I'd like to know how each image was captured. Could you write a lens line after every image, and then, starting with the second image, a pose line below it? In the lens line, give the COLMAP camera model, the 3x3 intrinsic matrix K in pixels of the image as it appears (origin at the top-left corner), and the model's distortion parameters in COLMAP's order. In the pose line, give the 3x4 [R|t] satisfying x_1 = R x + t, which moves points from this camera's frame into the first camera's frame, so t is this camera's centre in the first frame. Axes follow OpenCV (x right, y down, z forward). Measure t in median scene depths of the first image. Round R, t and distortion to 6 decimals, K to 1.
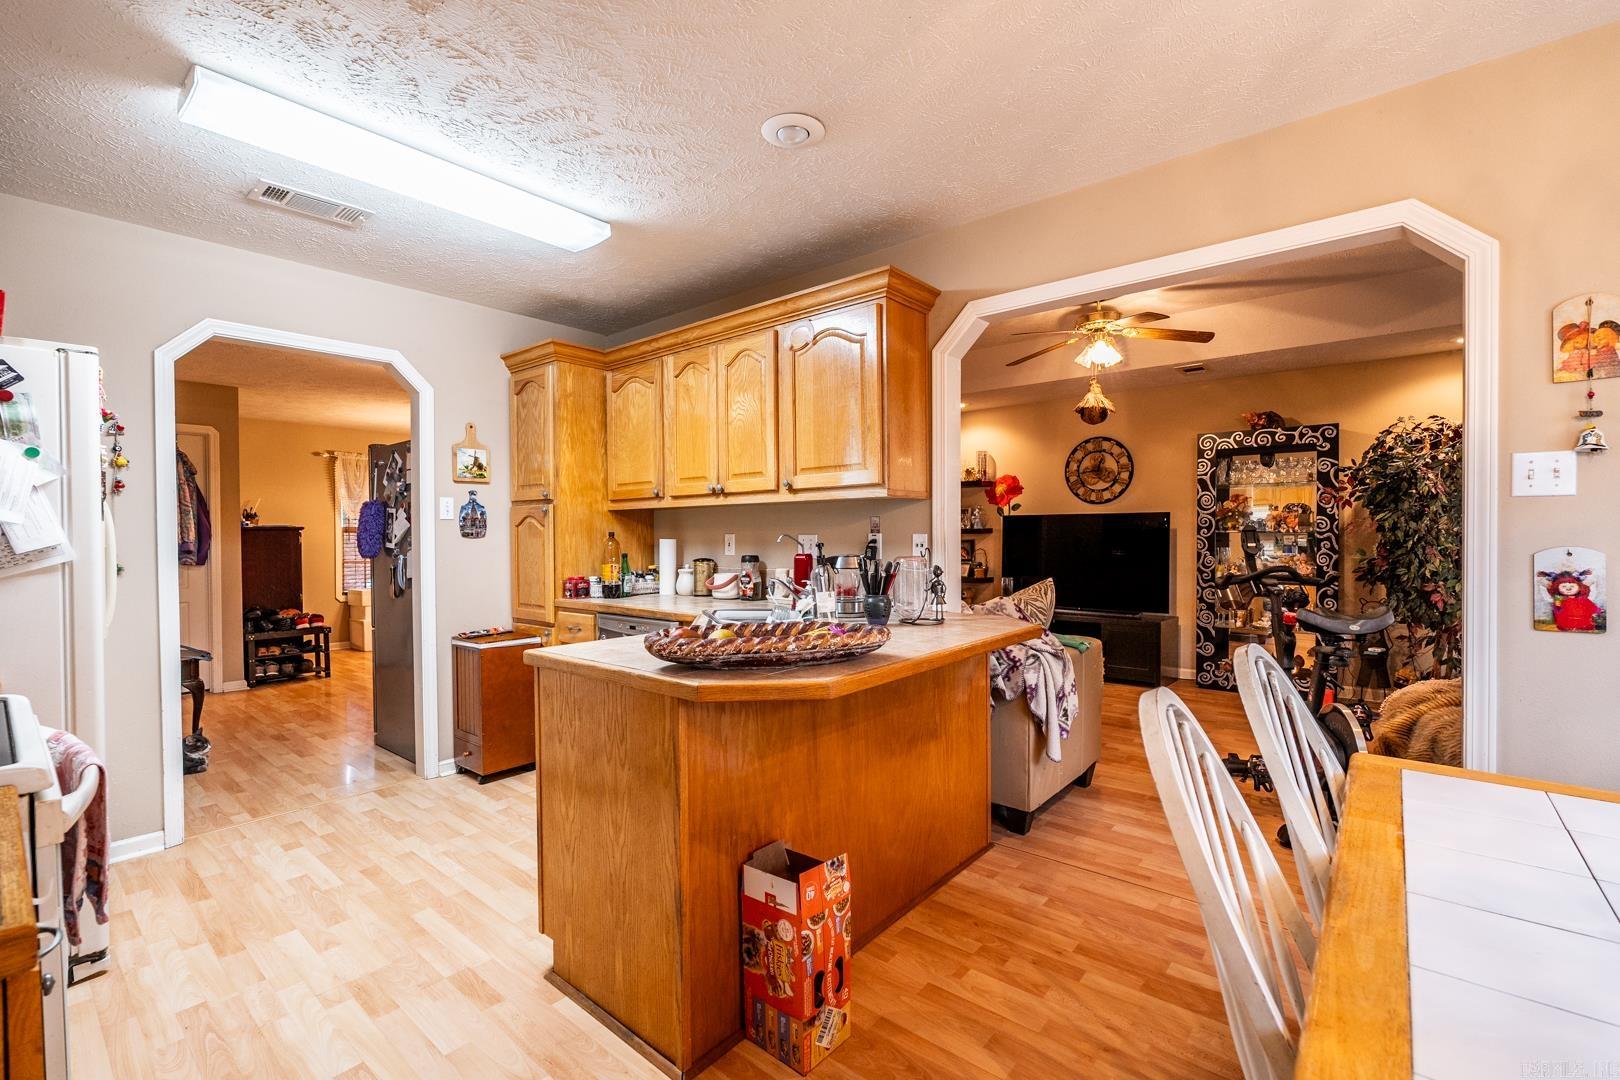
lens RADIAL K [[710.1, 0, 810.0], [0, 710.1, 540.0], [0, 0, 1]] dist [-0.014224, 0.005968]
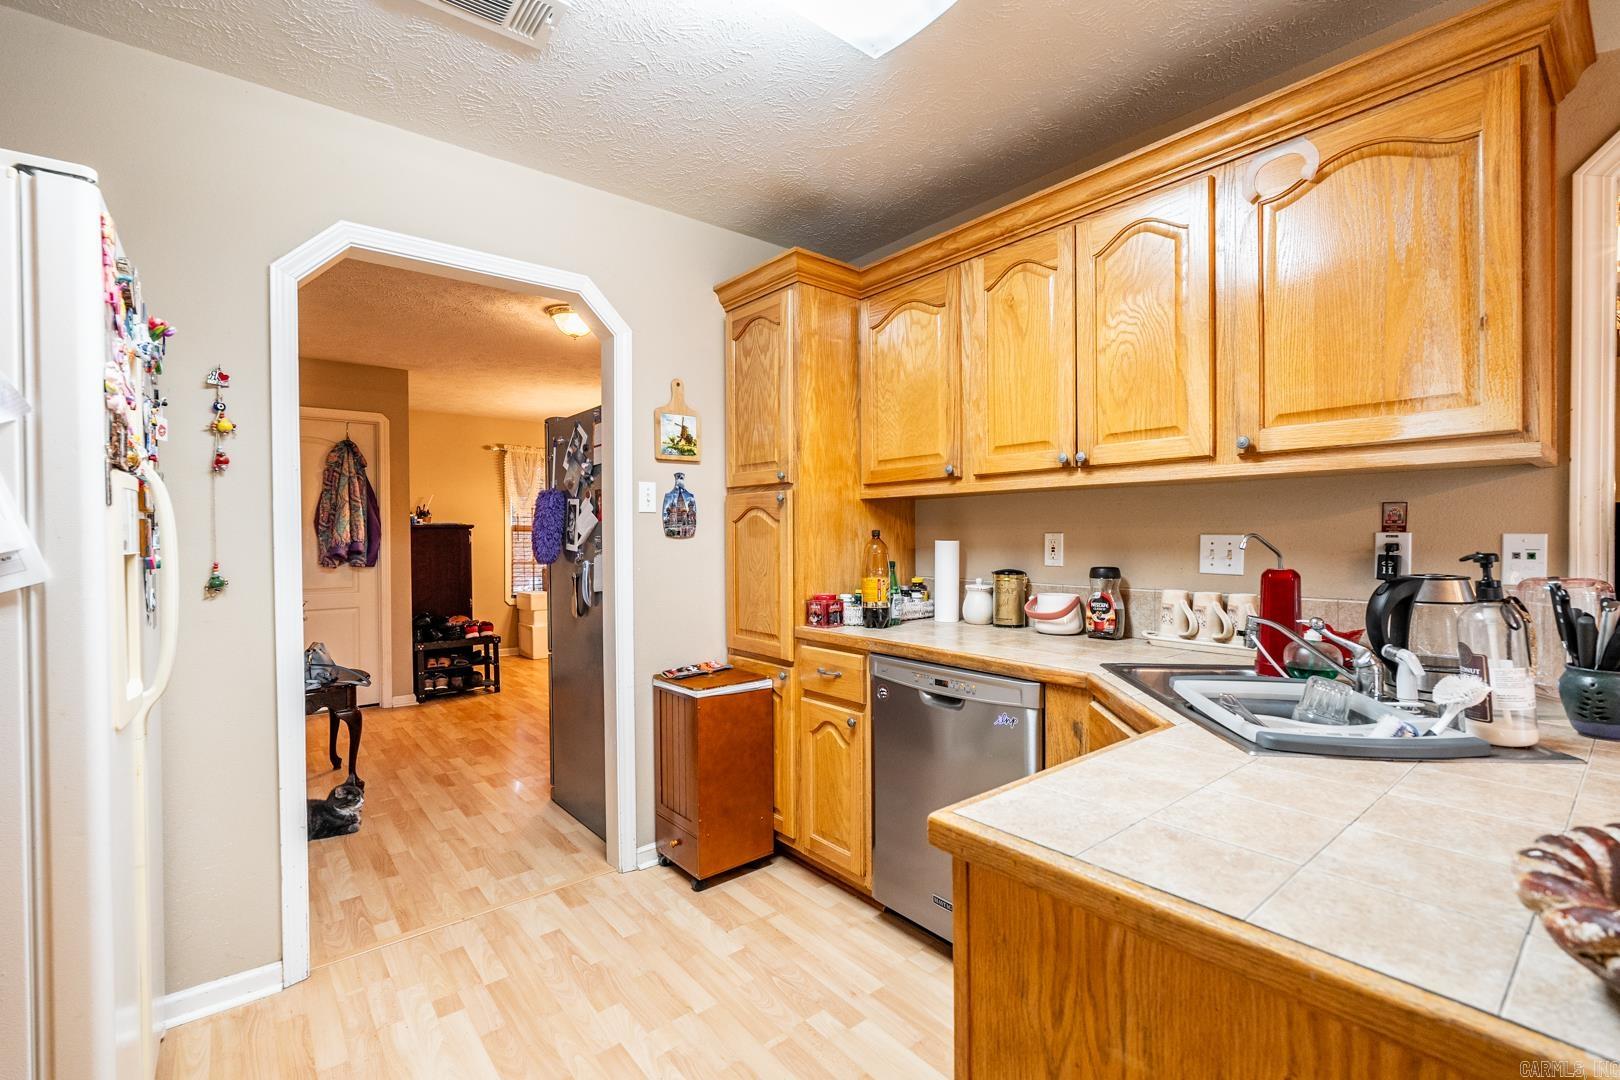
lens RADIAL K [[710.1, 0, 810.0], [0, 710.1, 540.0], [0, 0, 1]] dist [-0.014224, 0.005968]
pose [[0.983208, 0.003079, -0.182462, -0.215325], [-0.002927, 0.999995, 0.001101, -0.002195], [0.182464, -0.000548, 0.983212, 0.314909]]
